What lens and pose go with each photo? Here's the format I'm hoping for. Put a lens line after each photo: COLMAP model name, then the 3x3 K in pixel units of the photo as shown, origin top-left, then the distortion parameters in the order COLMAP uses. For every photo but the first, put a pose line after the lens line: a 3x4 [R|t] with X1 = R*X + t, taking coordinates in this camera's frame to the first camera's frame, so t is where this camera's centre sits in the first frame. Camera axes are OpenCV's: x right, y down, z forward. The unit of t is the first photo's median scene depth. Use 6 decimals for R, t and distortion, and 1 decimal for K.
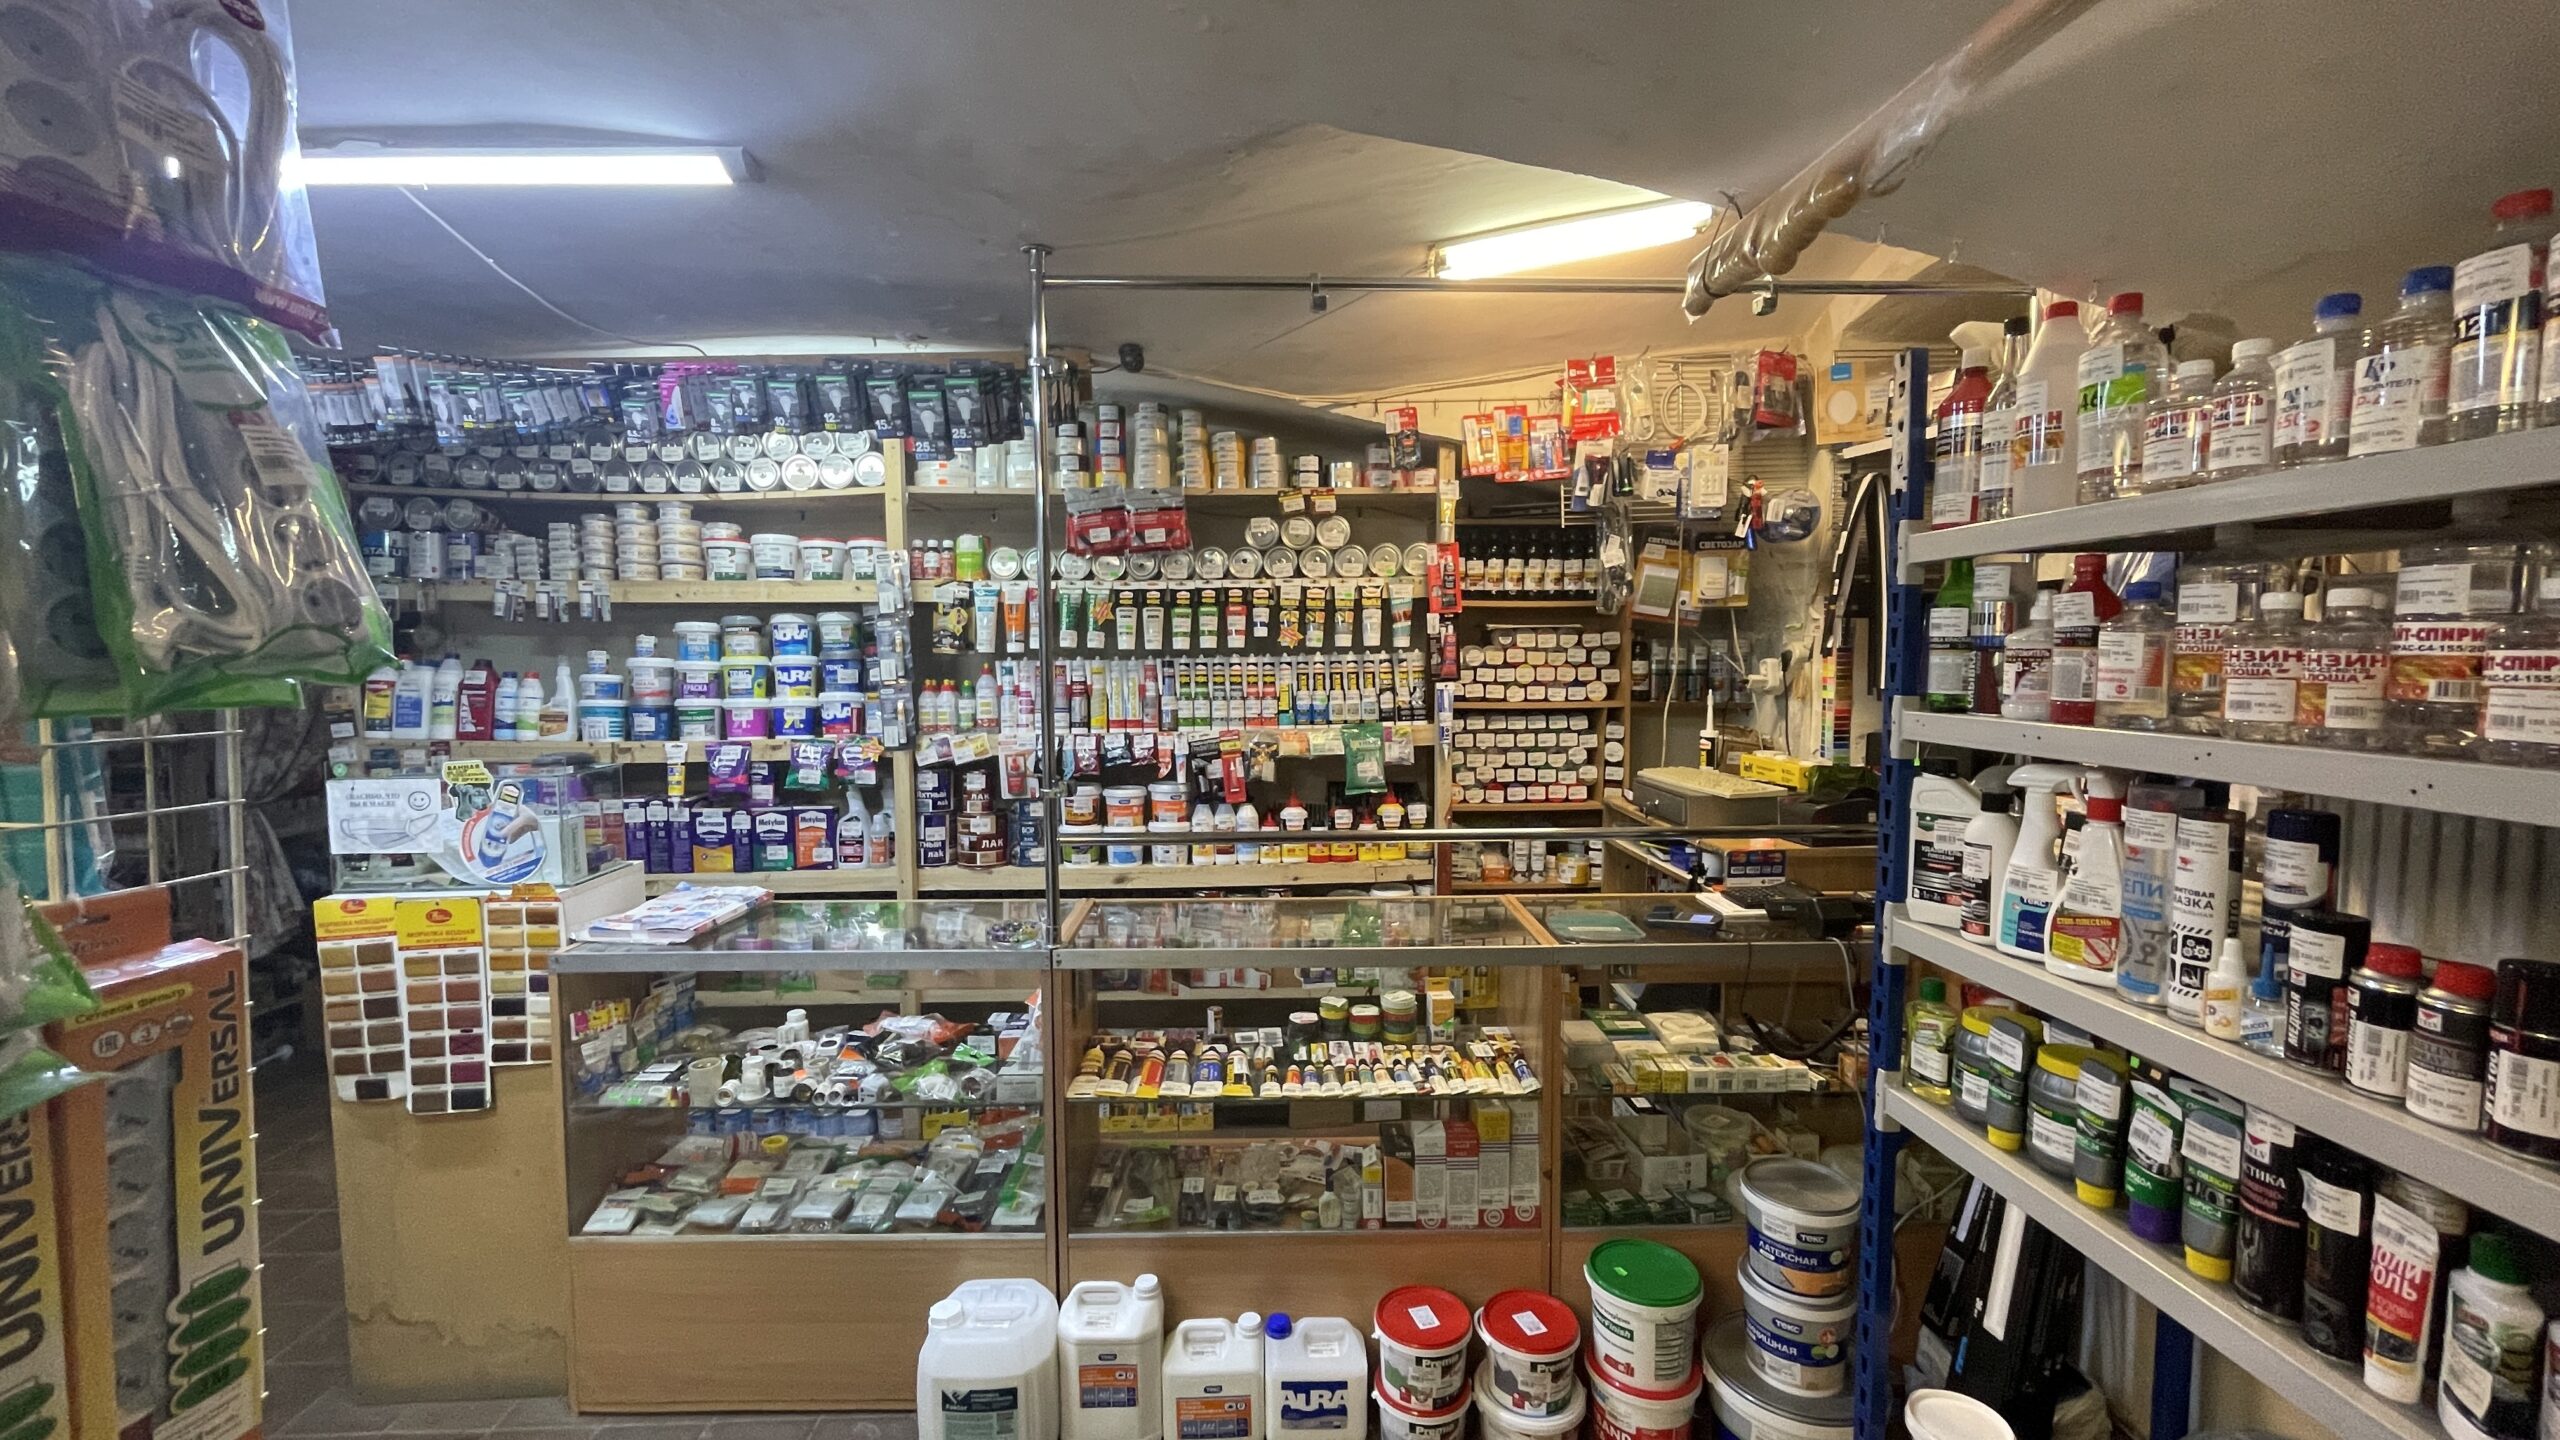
lens RADIAL K [[1039.2, 0, 1275.1], [0, 1039.2, 708.5], [0, 0, 1]] dist [-0.003243, -0.000098]
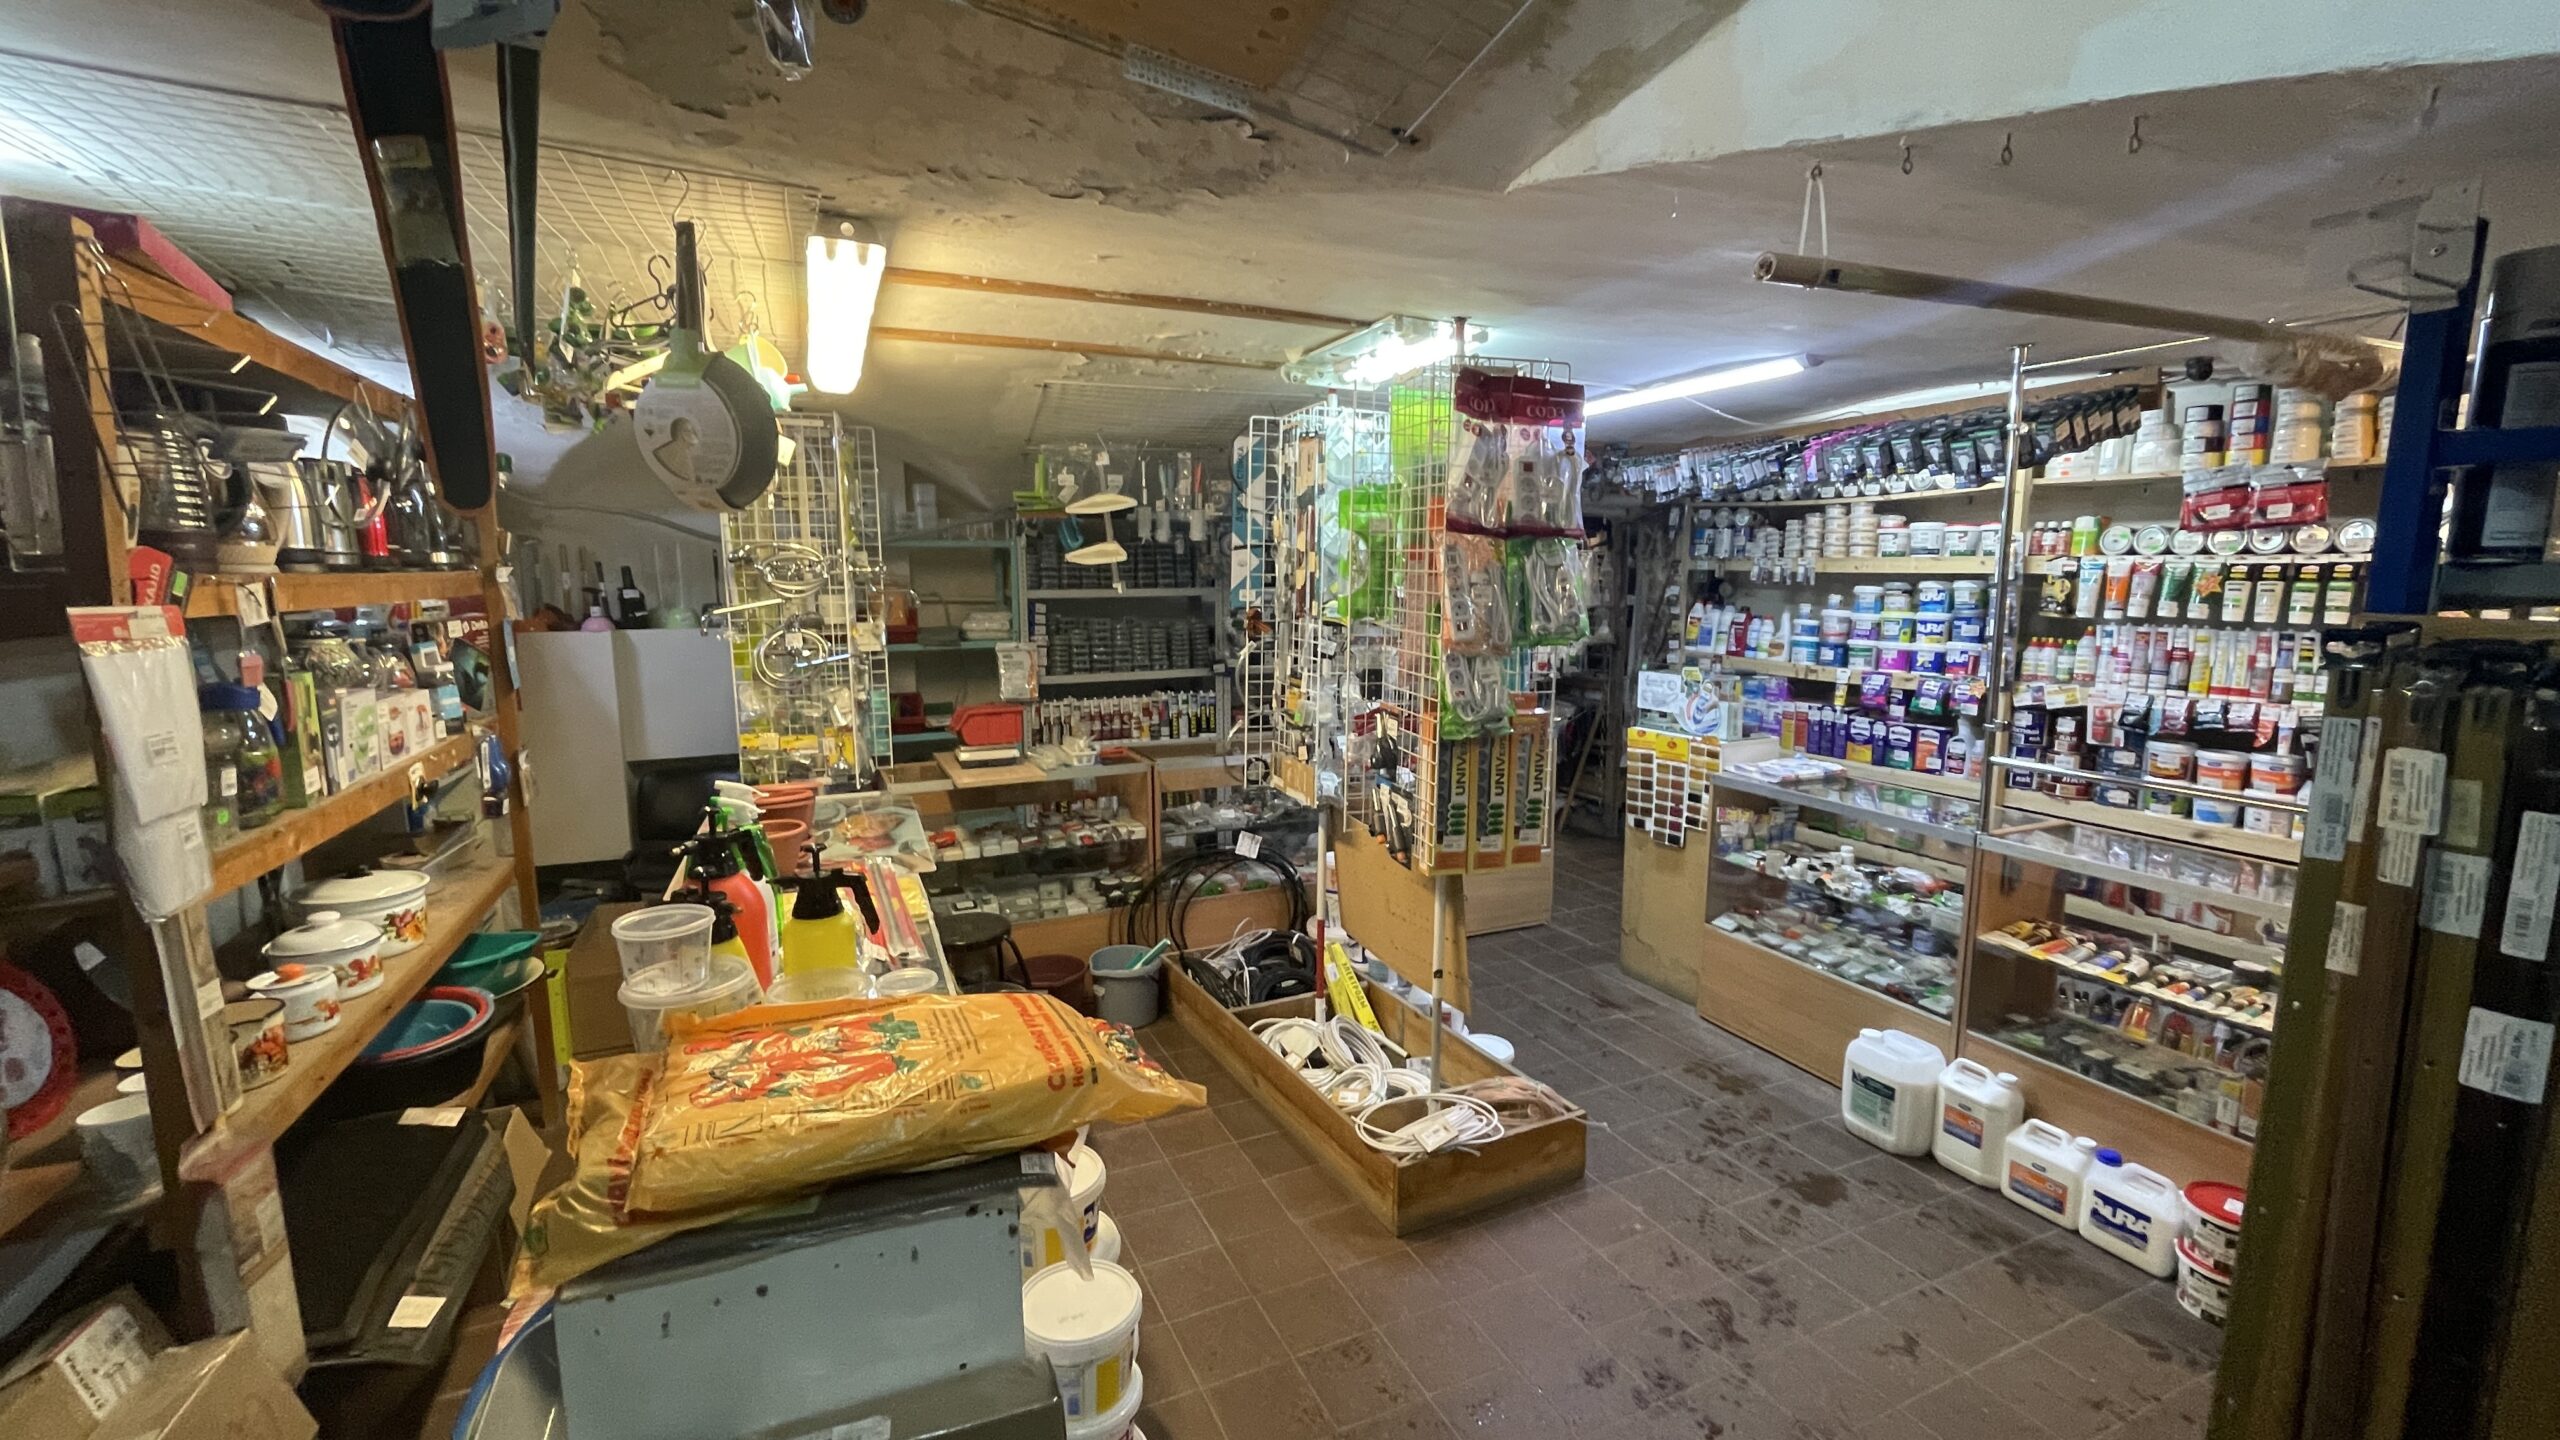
lens RADIAL K [[1039.2, 0, 1275.1], [0, 1039.2, 708.5], [0, 0, 1]] dist [-0.003243, -0.000098]
pose [[0.383943, 0.128090, -0.914429, 0.456486], [-0.057851, 0.991723, 0.114627, -0.033244], [0.921543, 0.008890, 0.388175, -0.301455]]
